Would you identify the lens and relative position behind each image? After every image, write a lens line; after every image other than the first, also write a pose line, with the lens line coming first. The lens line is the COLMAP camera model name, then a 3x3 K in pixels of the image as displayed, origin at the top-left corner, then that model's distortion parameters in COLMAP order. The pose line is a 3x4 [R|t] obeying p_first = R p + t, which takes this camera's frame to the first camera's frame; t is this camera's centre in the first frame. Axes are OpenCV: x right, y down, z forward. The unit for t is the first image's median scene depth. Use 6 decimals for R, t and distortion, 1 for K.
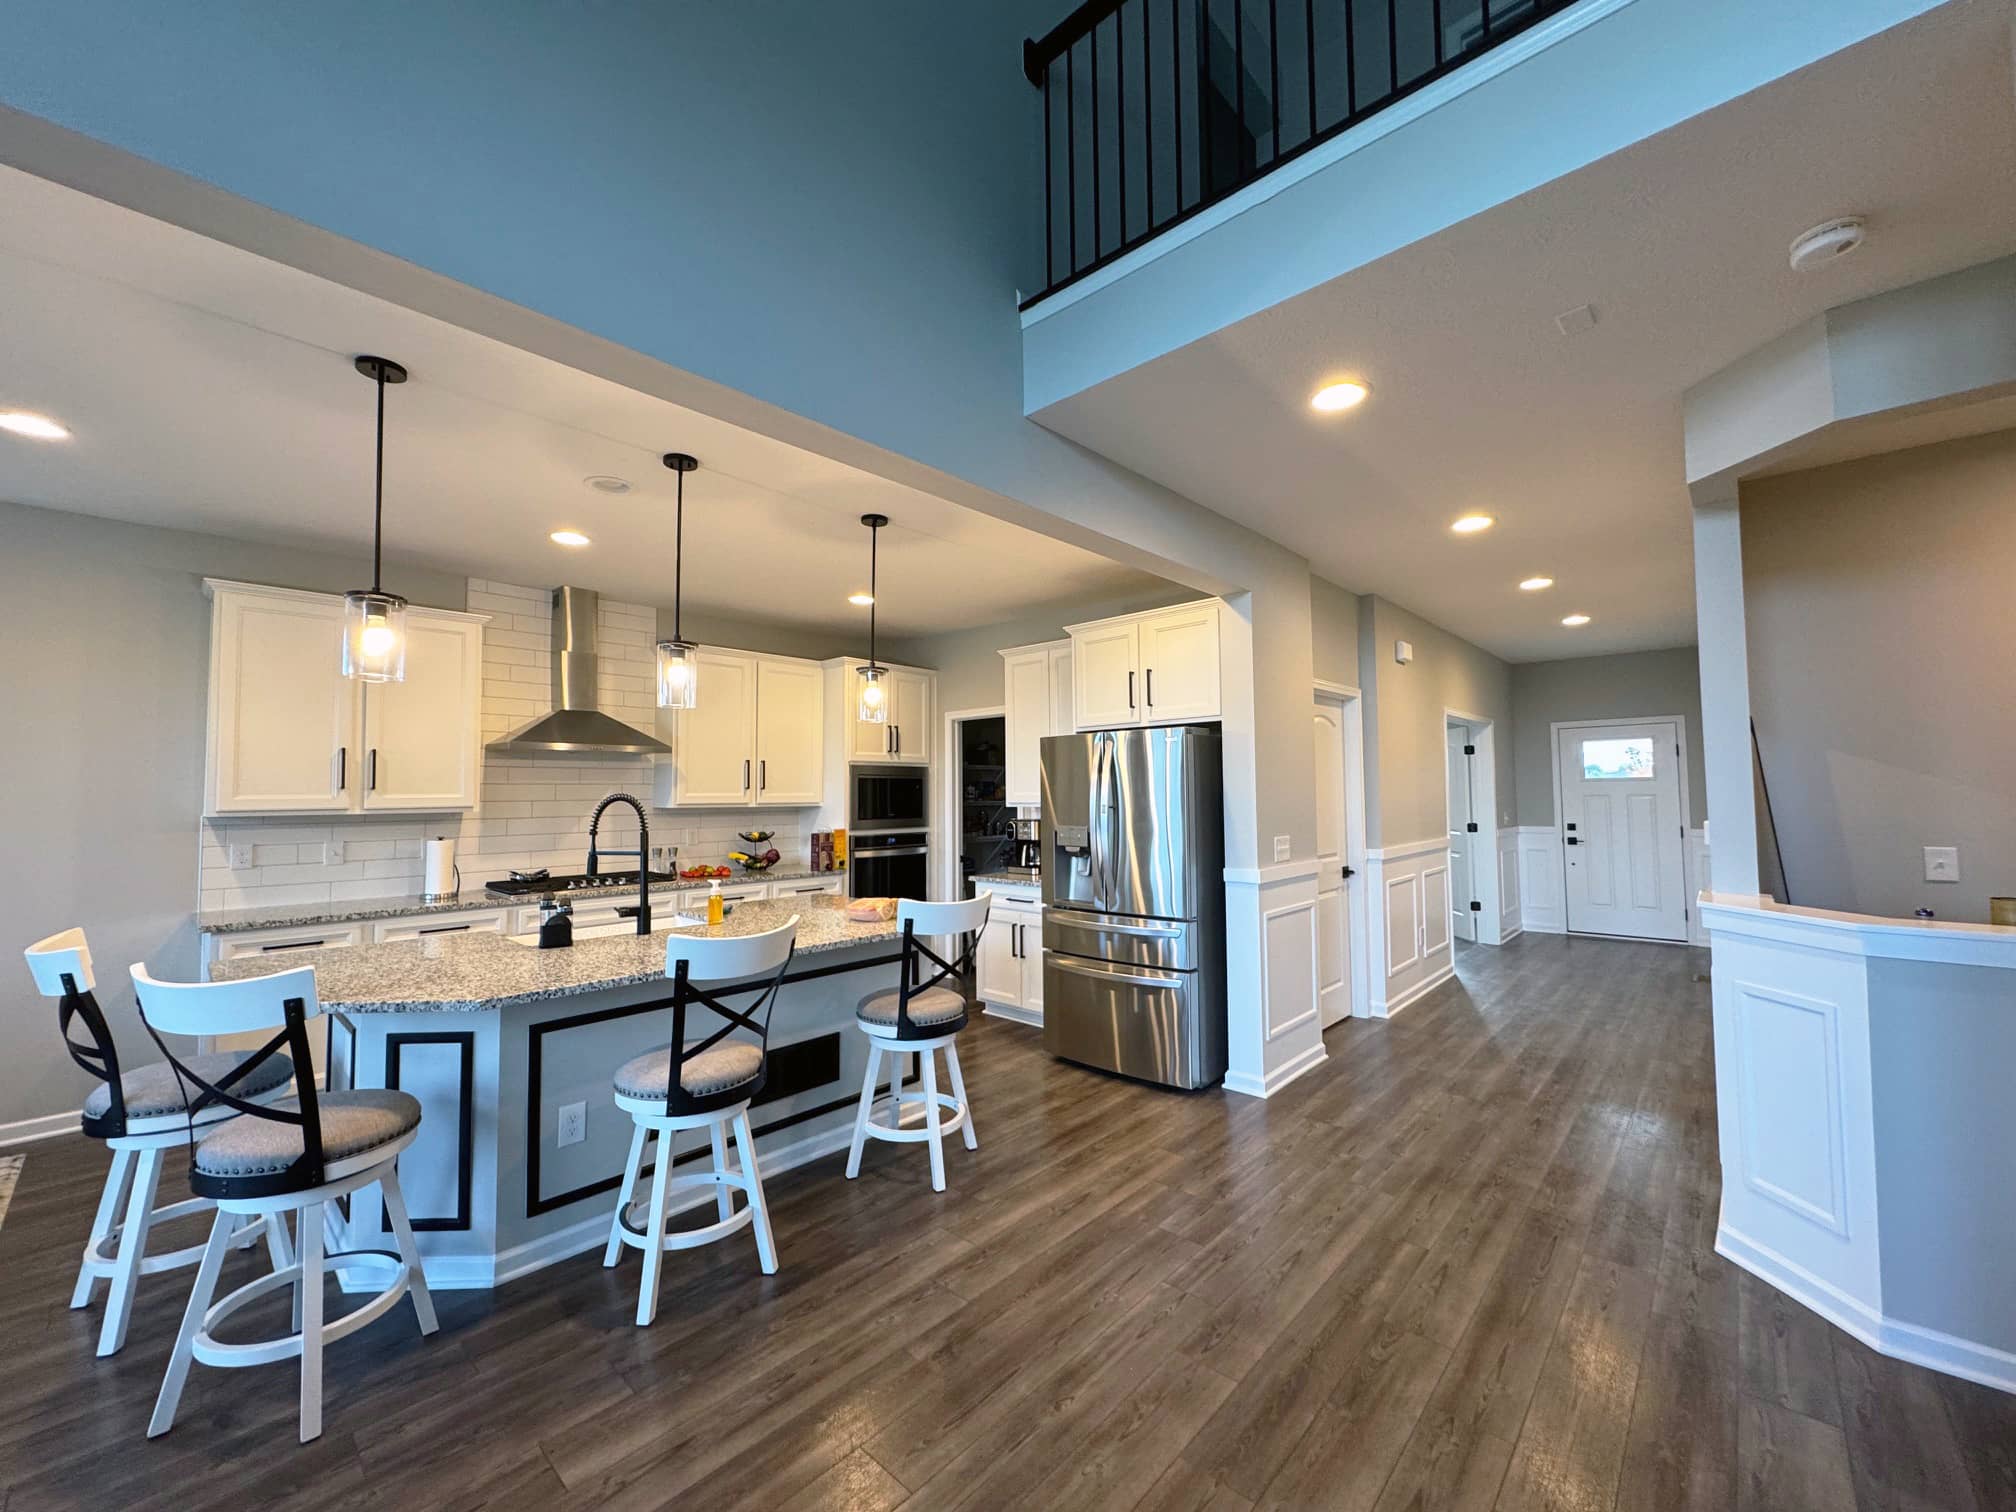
lens RADIAL K [[797.7, 0, 1008.0], [0, 797.7, 756.0], [0, 0, 1]] dist [0.000607, -0.000140]
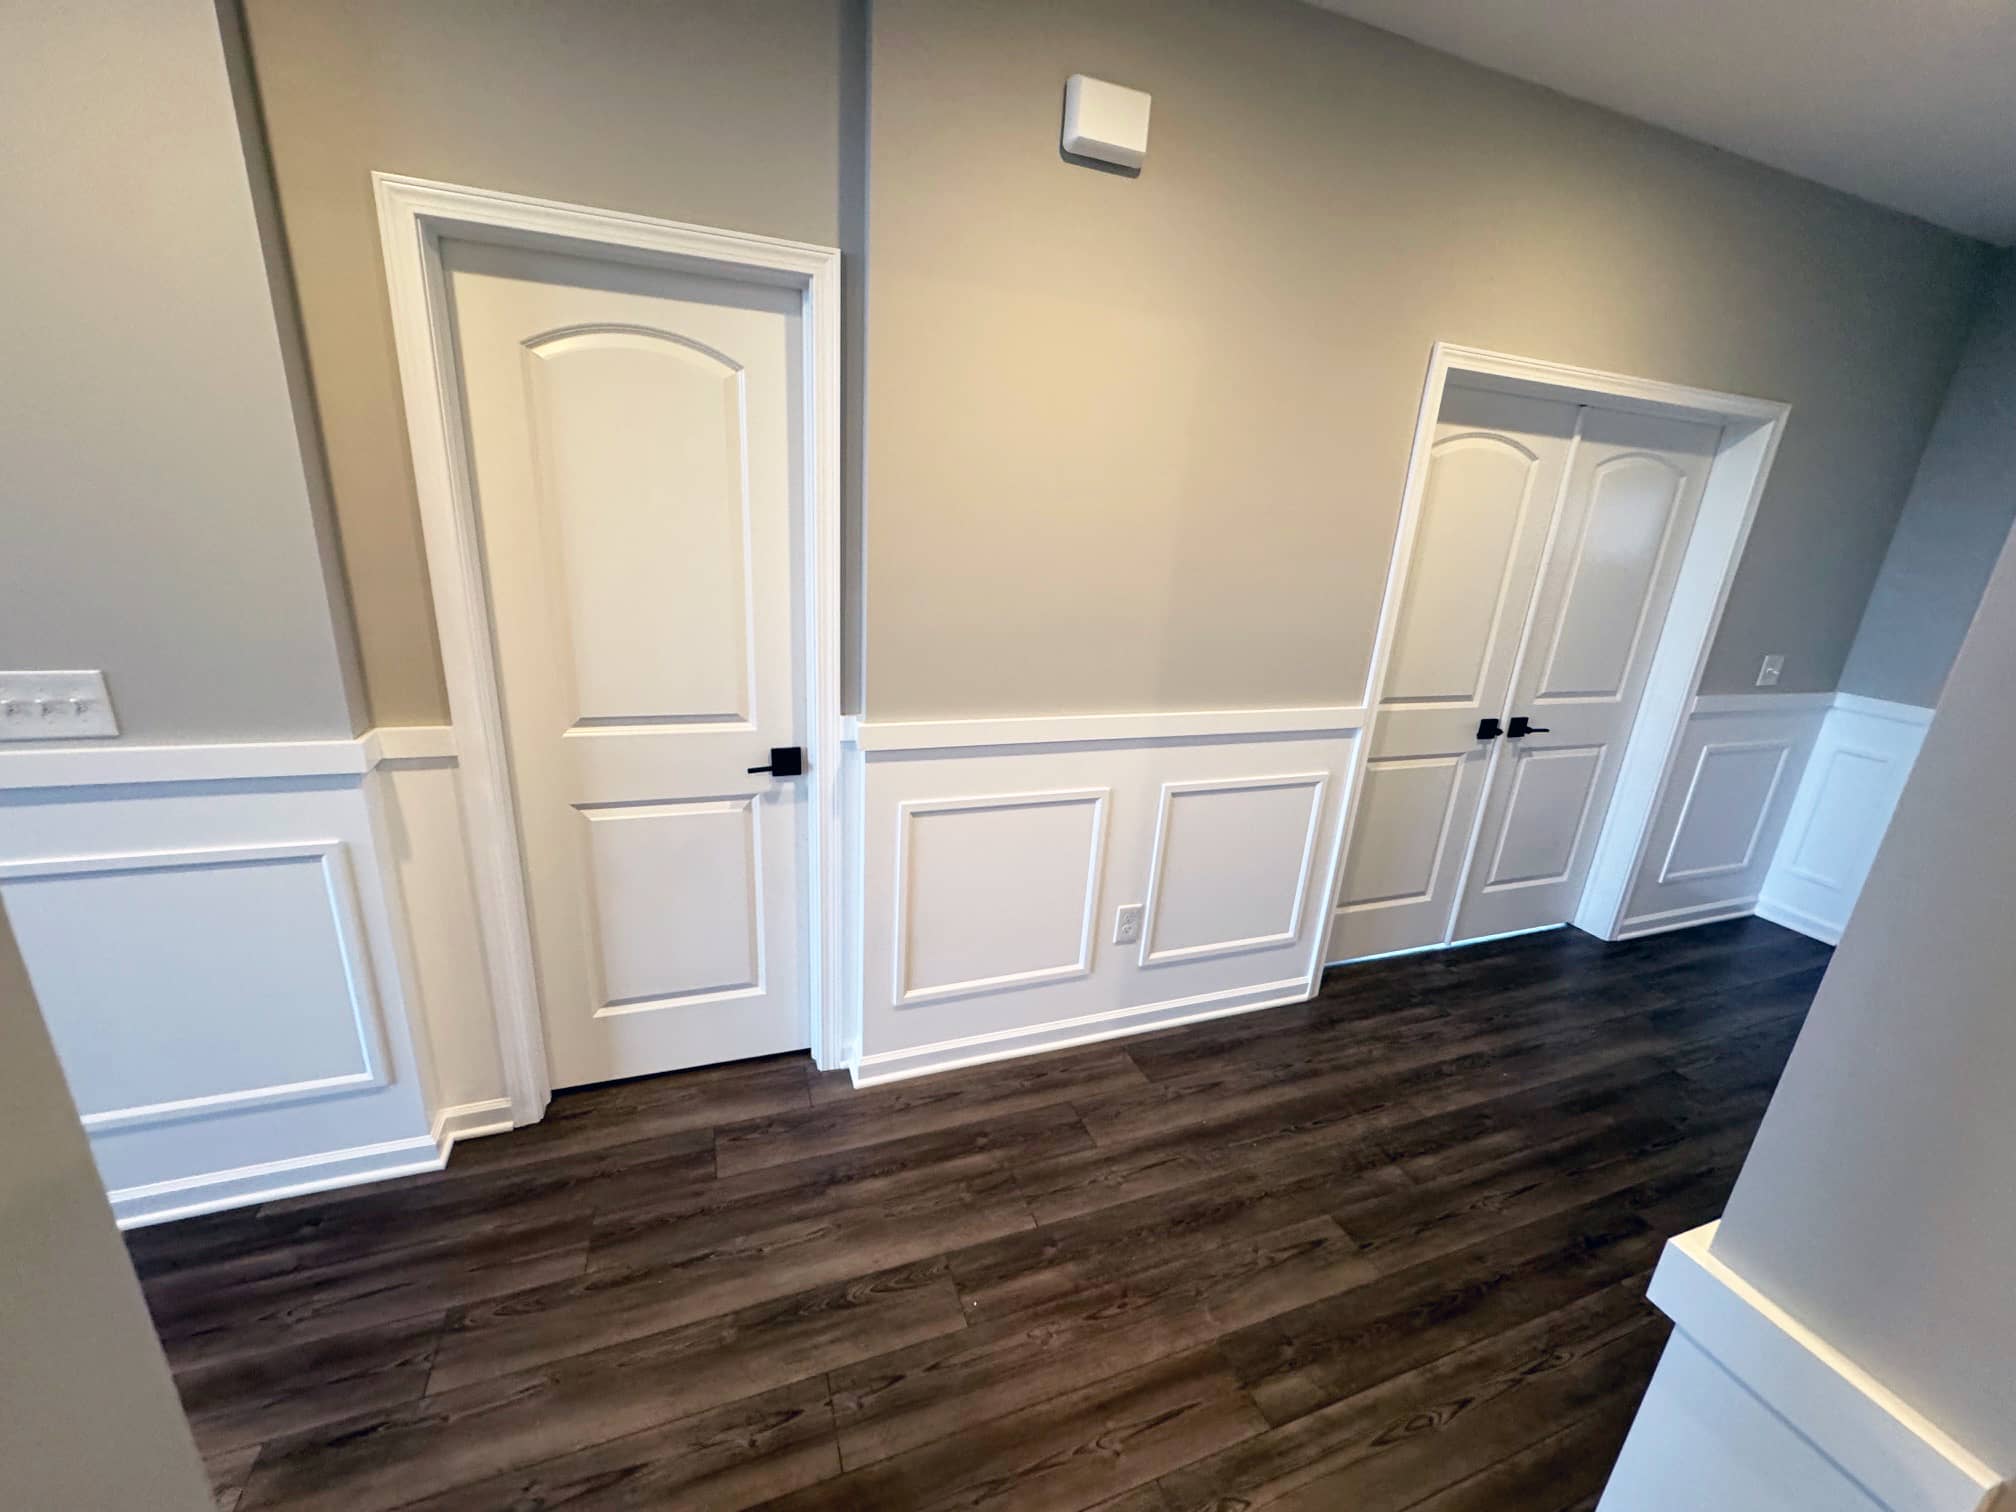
lens RADIAL K [[809.2, 0, 1008.0], [0, 809.2, 756.0], [0, 0, 1]] dist [0.000550, 0.000337]
pose [[0.890025, 0.199665, -0.409865, 0.873874], [-0.050873, 0.936881, 0.345928, -0.008849], [0.453064, -0.287034, 0.844005, 0.883139]]
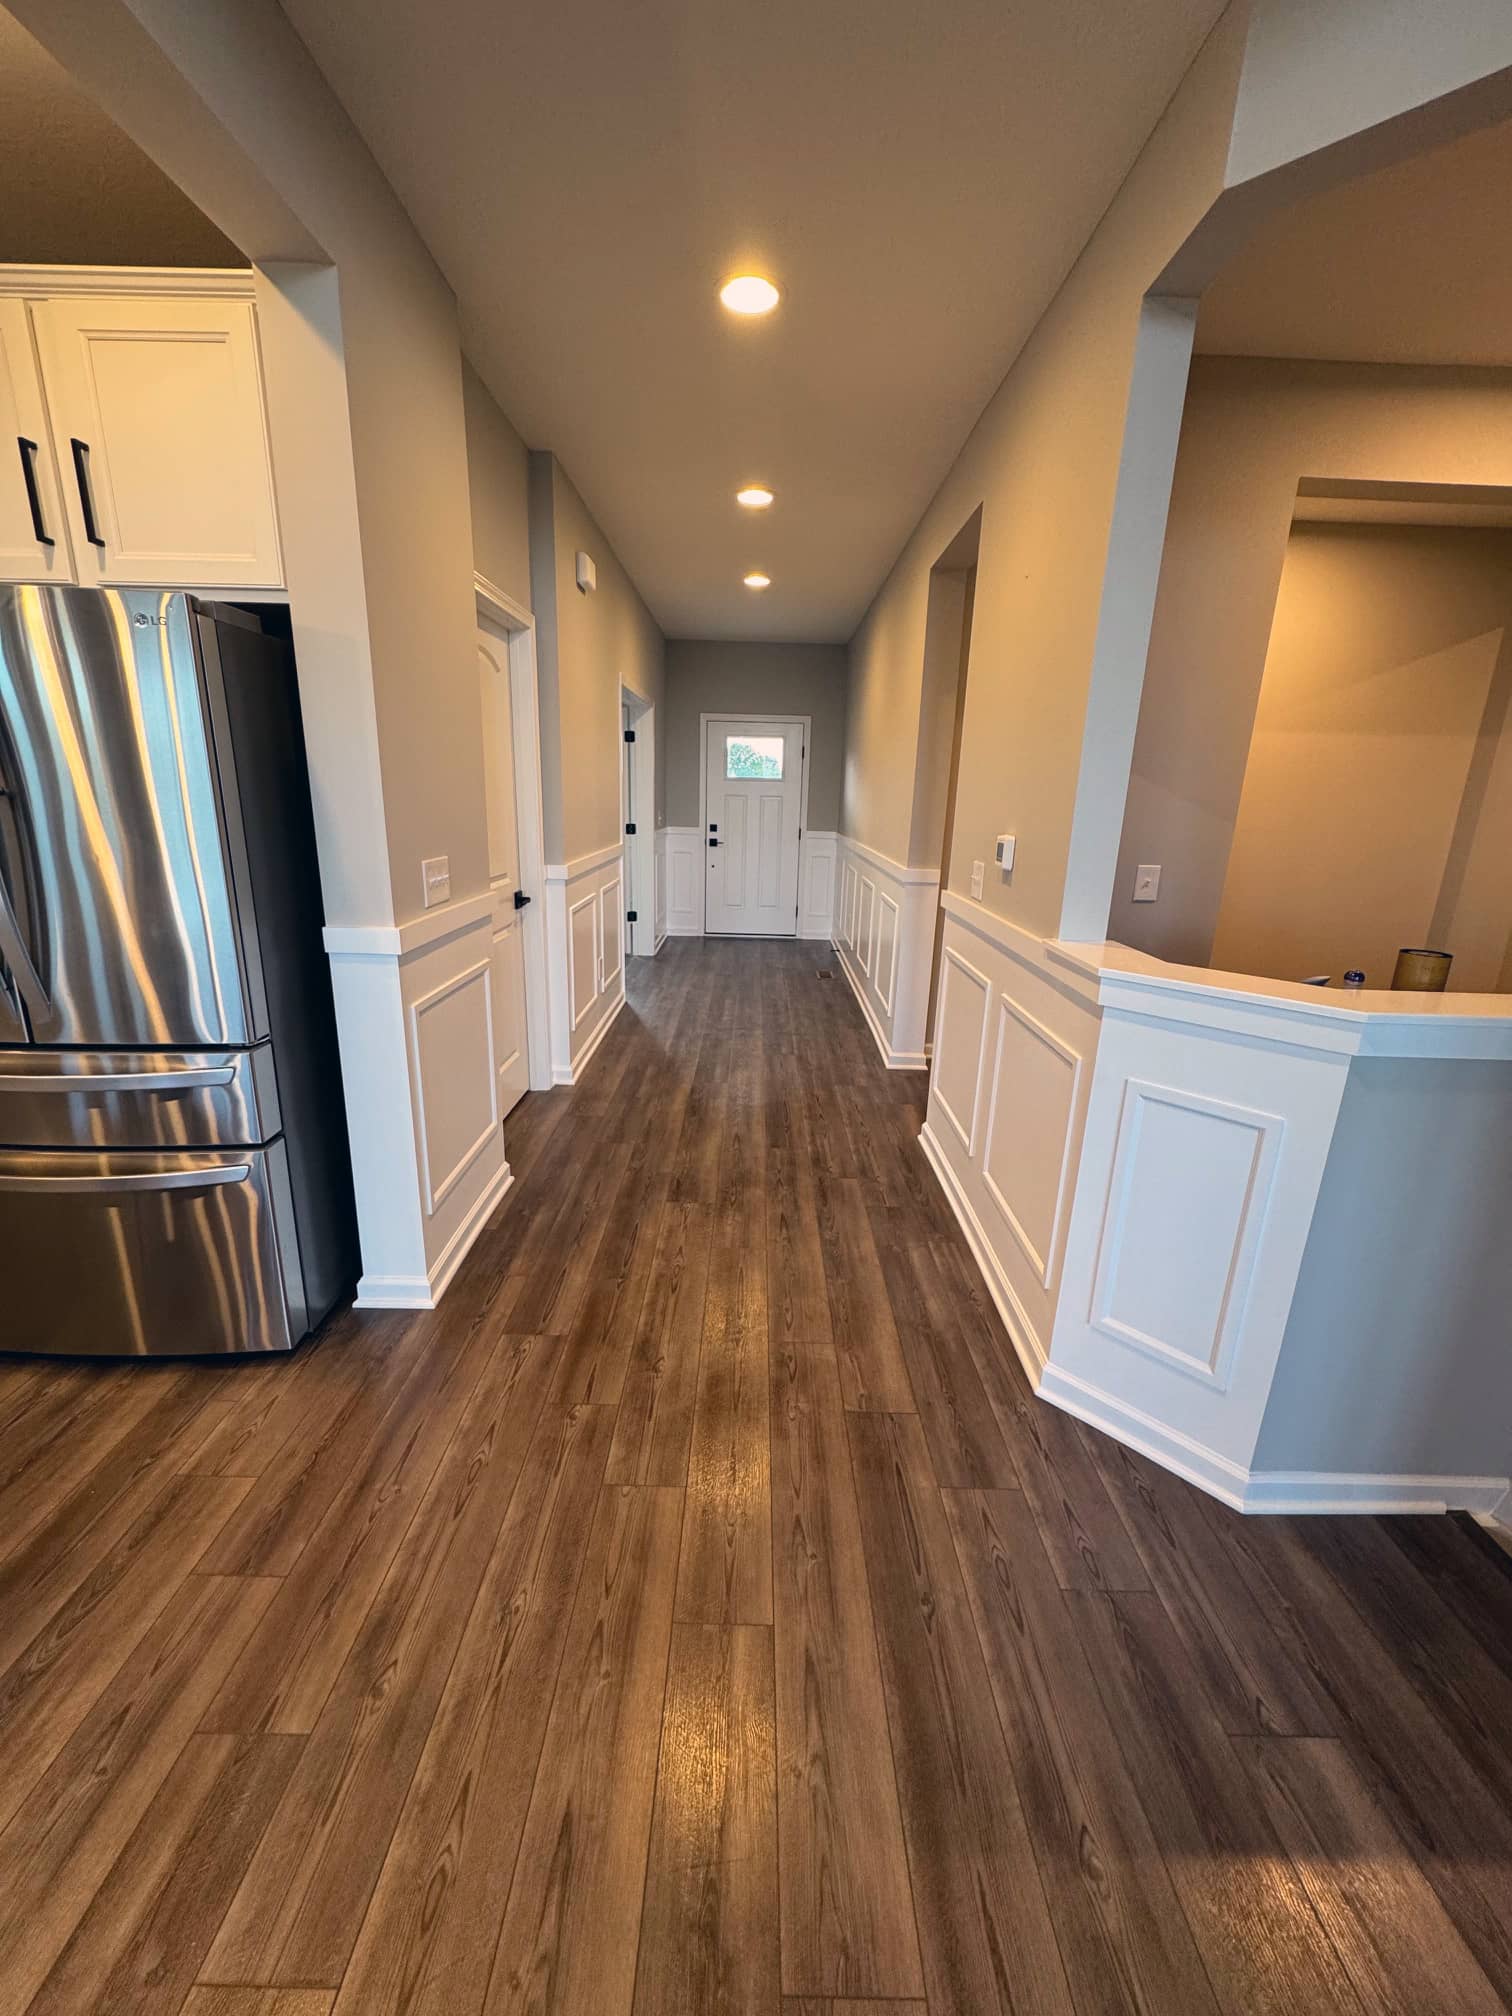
lens RADIAL K [[797.7, 0, 756.0], [0, 797.7, 1008.0], [0, 0, 1]] dist [0.000607, -0.000140]
pose [[0.735869, -0.146271, 0.661137, 0.130320], [-0.070007, 0.954722, 0.289144, 0.025831], [-0.673495, -0.259056, 0.692311, 0.450563]]
